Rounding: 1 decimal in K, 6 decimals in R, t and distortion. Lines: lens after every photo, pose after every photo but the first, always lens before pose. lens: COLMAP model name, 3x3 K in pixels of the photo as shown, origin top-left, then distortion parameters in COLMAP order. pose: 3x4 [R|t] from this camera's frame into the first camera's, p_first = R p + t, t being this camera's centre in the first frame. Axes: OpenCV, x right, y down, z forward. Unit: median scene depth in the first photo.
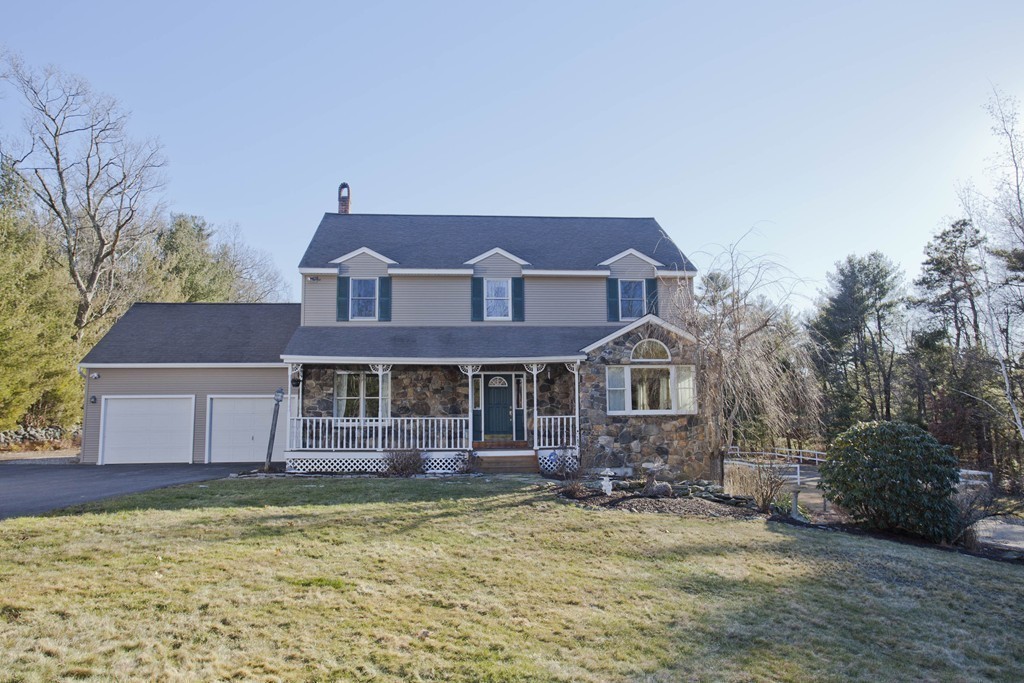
lens RADIAL K [[659.6, 0, 512.0], [0, 659.6, 341.5], [0, 0, 1]] dist [-0.065108, 0.063016]
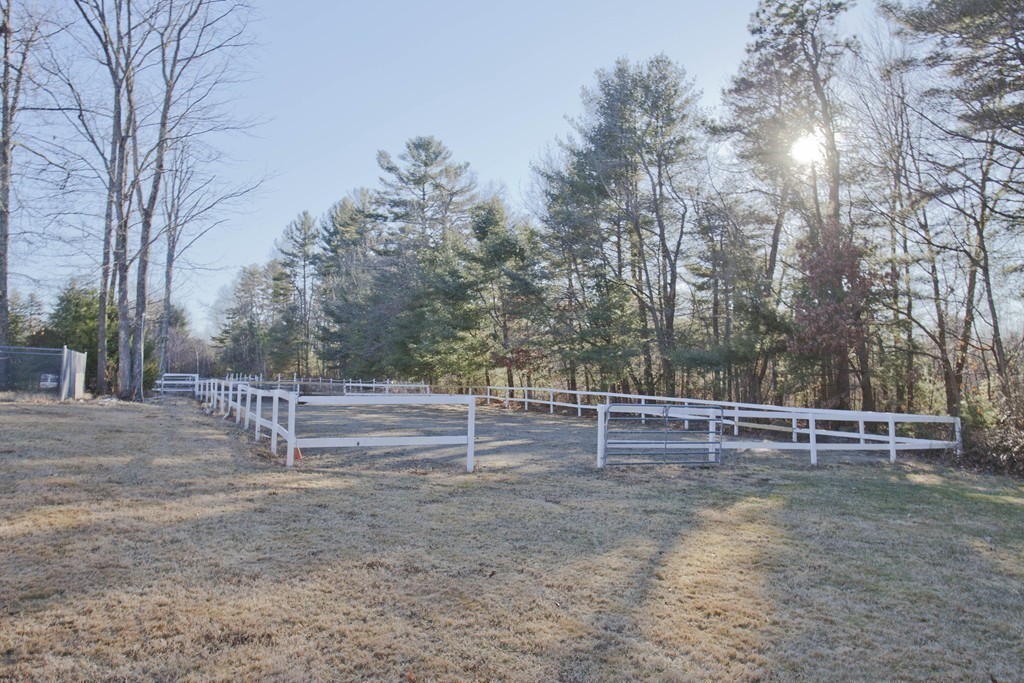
lens RADIAL K [[505.2, 0, 522.7], [0, 505.2, 335.9], [0, 0, 1]] dist [-0.068890, 0.029040]
pose [[0.883879, 0.008649, 0.467636, 0.950739], [-0.032622, 0.998534, 0.043192, 0.425727], [-0.466577, -0.053432, 0.882865, 2.583959]]
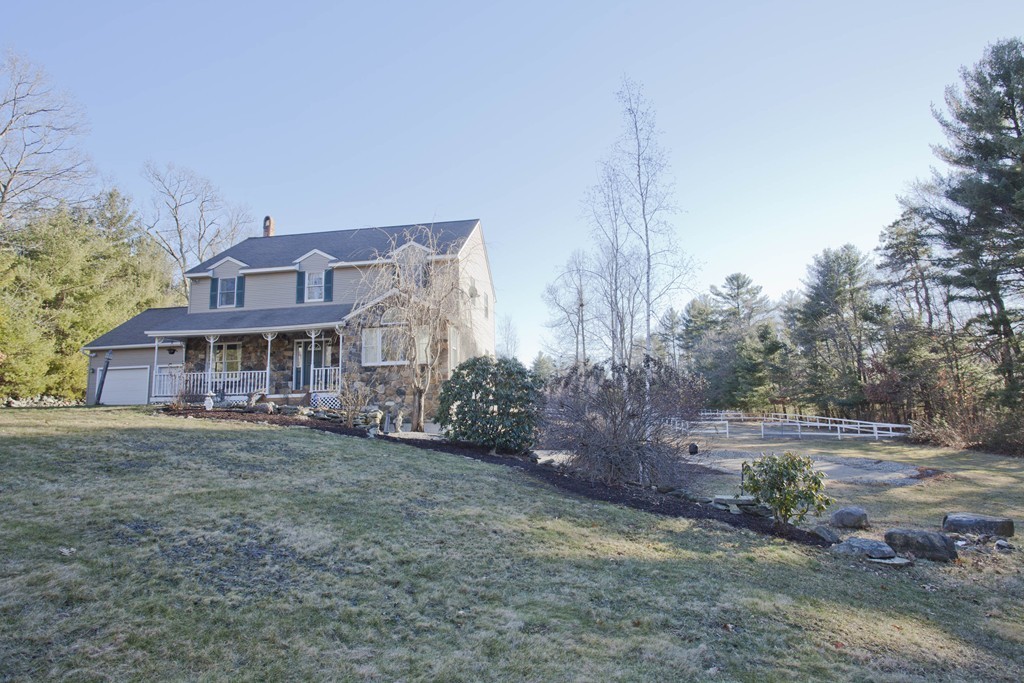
lens RADIAL K [[505.2, 0, 522.7], [0, 505.2, 335.9], [0, 0, 1]] dist [-0.068890, 0.029040]
pose [[0.980535, -0.046542, -0.190751, 0.593108], [0.043700, 0.998862, -0.019080, 0.076986], [0.191422, 0.010373, 0.981453, 0.069812]]
